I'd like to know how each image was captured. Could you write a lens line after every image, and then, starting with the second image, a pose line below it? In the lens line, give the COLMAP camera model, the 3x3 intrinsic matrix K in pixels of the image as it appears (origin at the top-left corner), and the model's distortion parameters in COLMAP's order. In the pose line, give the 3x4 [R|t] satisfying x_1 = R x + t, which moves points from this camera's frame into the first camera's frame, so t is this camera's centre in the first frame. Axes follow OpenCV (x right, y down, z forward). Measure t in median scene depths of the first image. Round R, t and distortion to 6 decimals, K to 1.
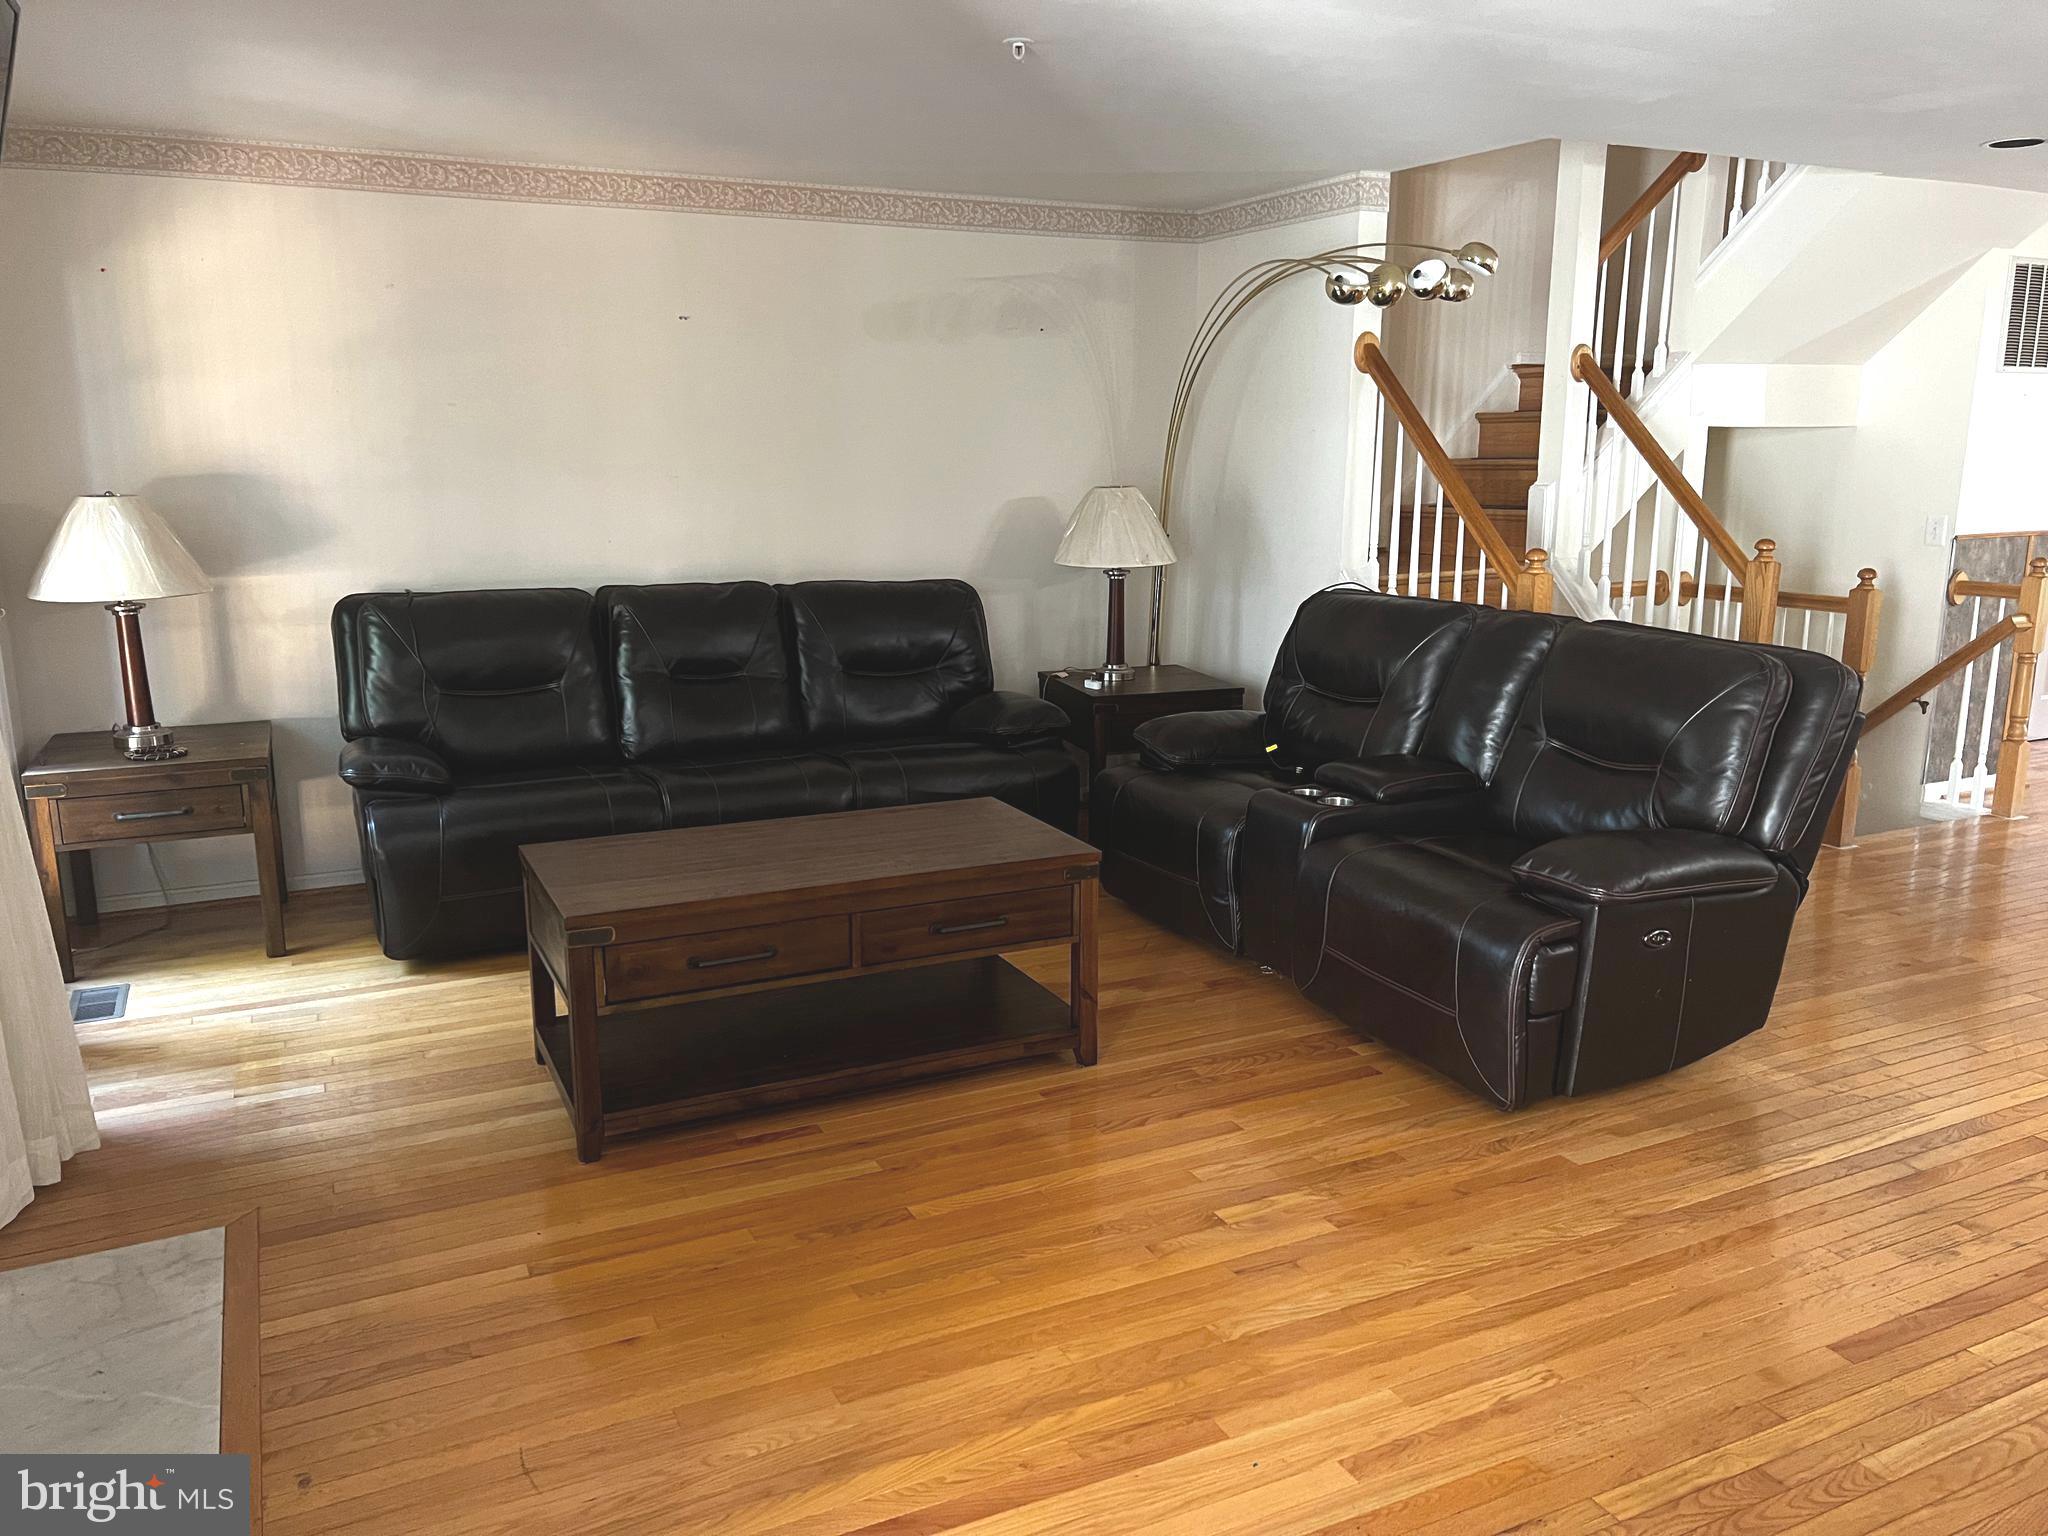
lens RADIAL K [[1569.4, 0, 1024.0], [0, 1569.4, 768.0], [0, 0, 1]] dist [0.065318, -0.078173]
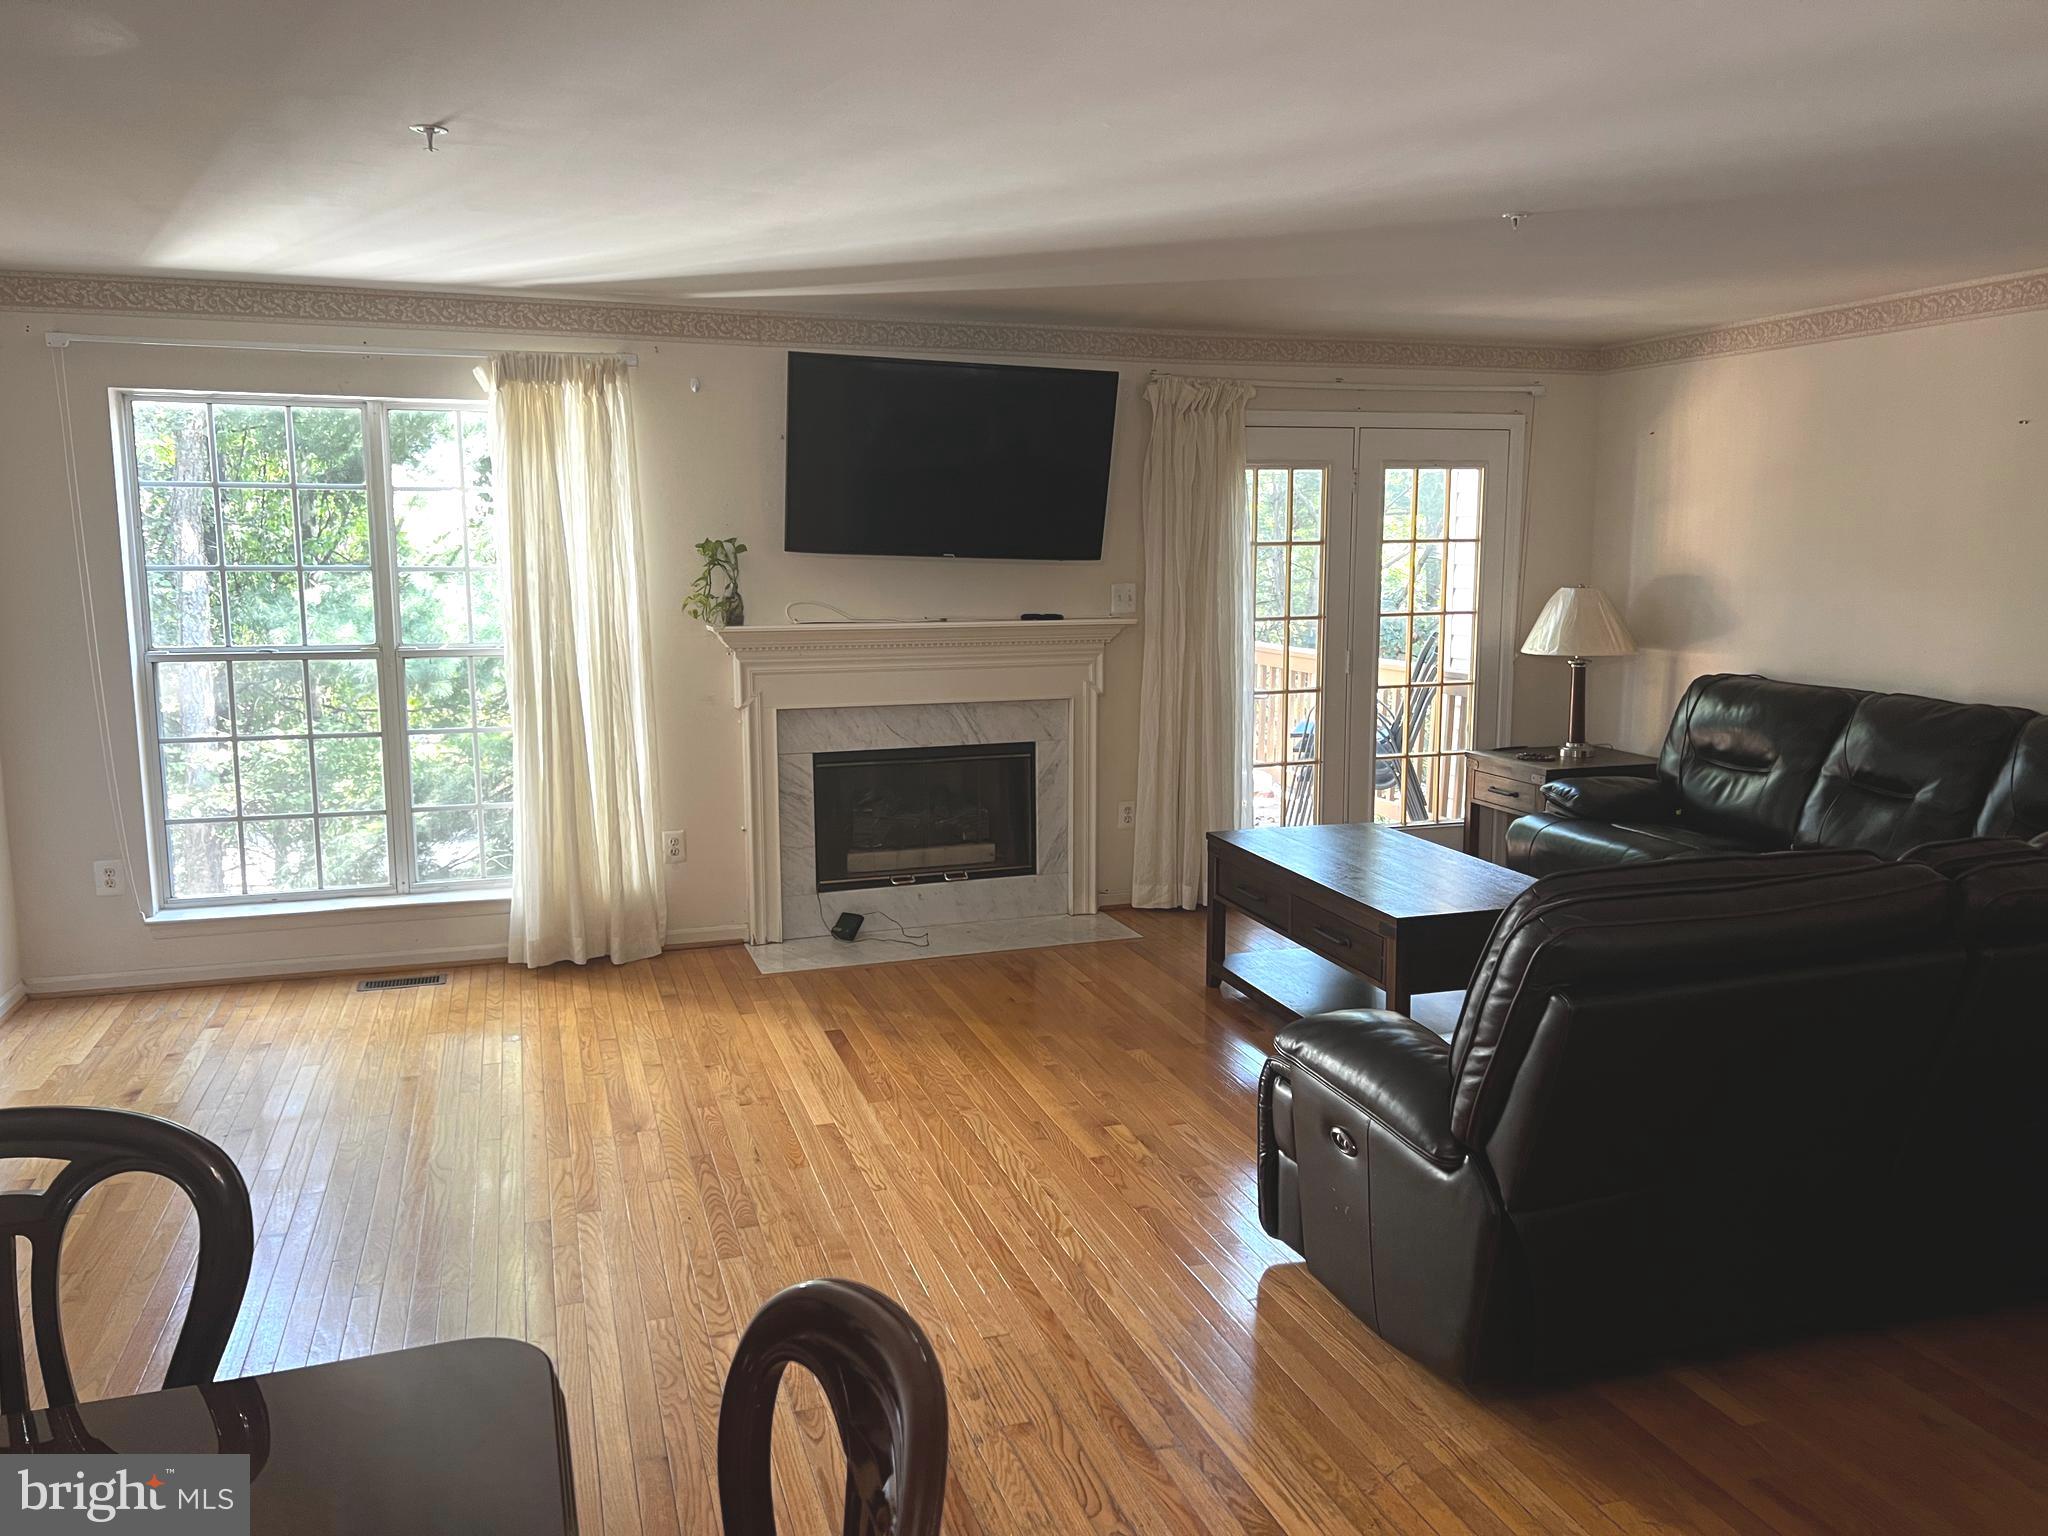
lens RADIAL K [[1569.4, 0, 1024.0], [0, 1569.4, 768.0], [0, 0, 1]] dist [0.065318, -0.078173]
pose [[-0.145207, 0.149000, -0.978118, 1.716101], [-0.206710, 0.962210, 0.177264, -0.284960], [0.967567, 0.227927, -0.108920, 1.219922]]
